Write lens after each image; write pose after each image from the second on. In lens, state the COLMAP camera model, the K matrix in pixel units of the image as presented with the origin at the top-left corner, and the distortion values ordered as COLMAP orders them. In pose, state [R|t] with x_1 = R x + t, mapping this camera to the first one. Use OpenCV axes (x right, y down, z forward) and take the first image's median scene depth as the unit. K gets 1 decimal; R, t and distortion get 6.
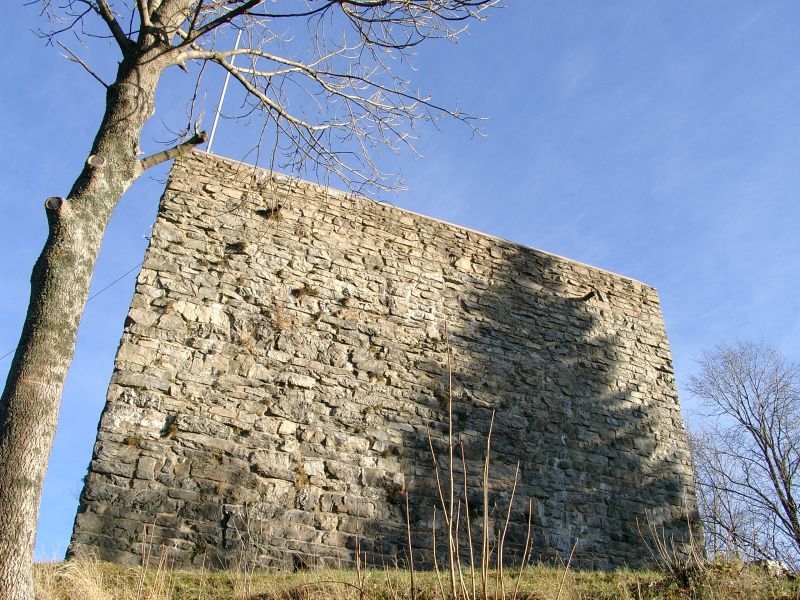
lens RADIAL K [[803.7, 0, 402.5], [0, 803.7, 318.8], [0, 0, 1]] dist [-0.179074, 0.191693]
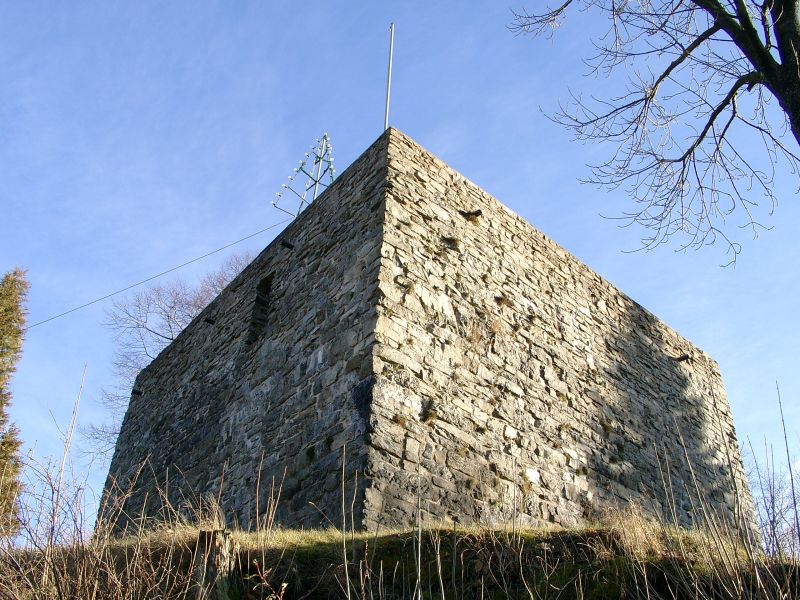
lens RADIAL K [[803.7, 0, 402.5], [0, 803.7, 318.8], [0, 0, 1]] dist [-0.179074, 0.191693]
pose [[0.946850, 0.208997, 0.244530, -0.497472], [-0.198329, 0.977791, -0.067750, 0.083924], [-0.253258, 0.015651, 0.967272, 0.055244]]
